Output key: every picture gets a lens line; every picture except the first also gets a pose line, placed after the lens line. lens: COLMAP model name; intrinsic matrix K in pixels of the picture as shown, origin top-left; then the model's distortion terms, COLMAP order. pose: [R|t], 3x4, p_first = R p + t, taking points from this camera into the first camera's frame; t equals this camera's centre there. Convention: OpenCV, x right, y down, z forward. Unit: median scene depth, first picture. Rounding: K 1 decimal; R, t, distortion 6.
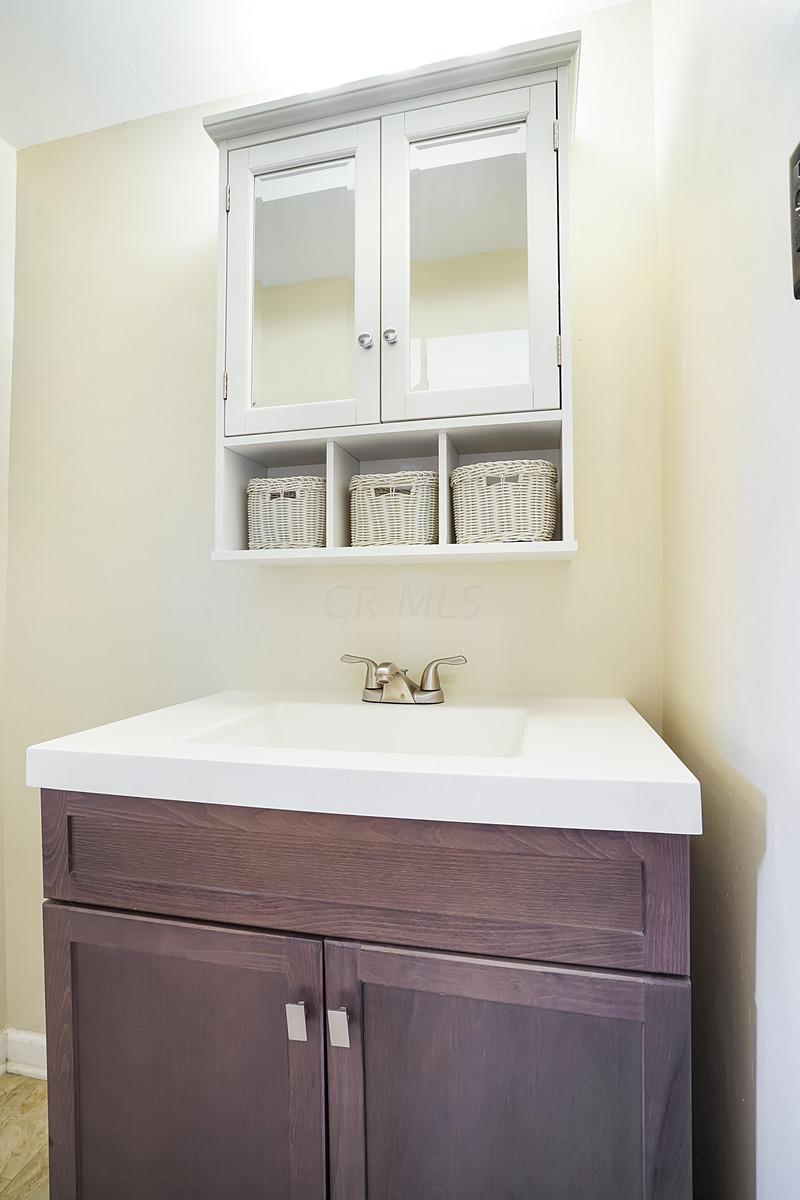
lens RADIAL K [[586.4, 0, 398.3], [0, 586.4, 602.0], [0, 0, 1]] dist [-0.054415, 0.022023]
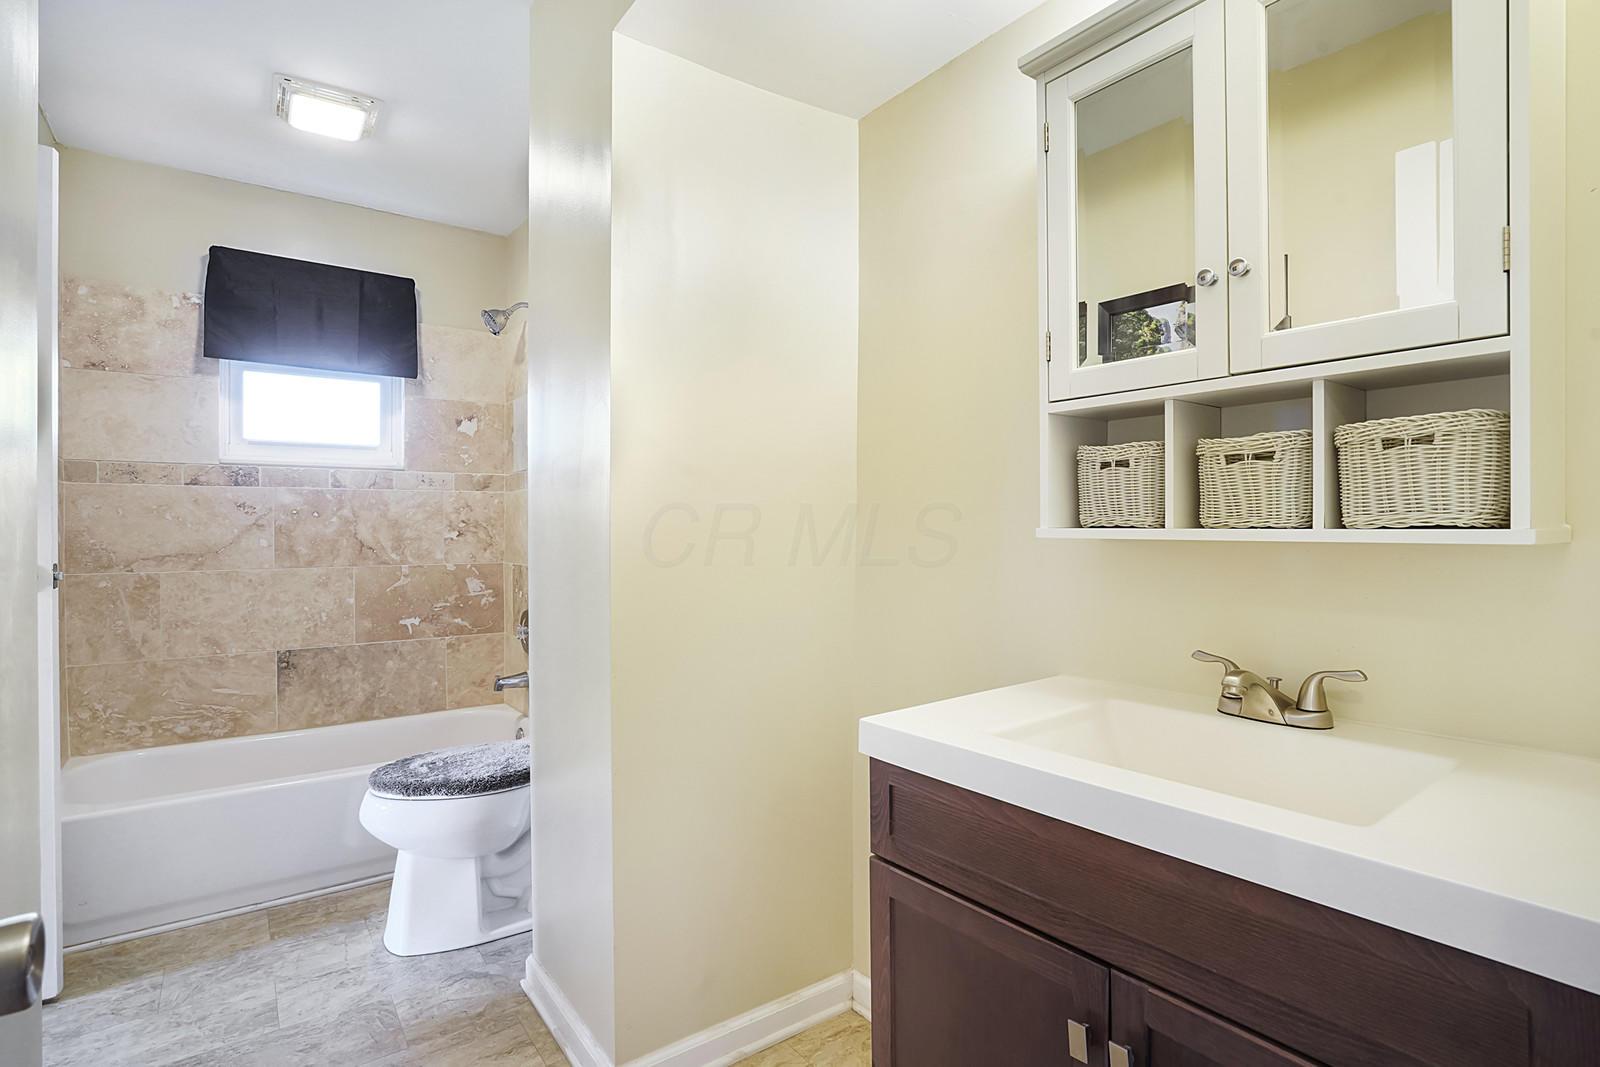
lens RADIAL K [[781.8, 0, 806.1], [0, 781.8, 530.2], [0, 0, 1]] dist [-0.054415, 0.022023]
pose [[0.773298, 0.006445, -0.634010, 0.200852], [0.004760, 0.999861, 0.015970, -0.117178], [0.634025, -0.015367, 0.773160, -0.208224]]
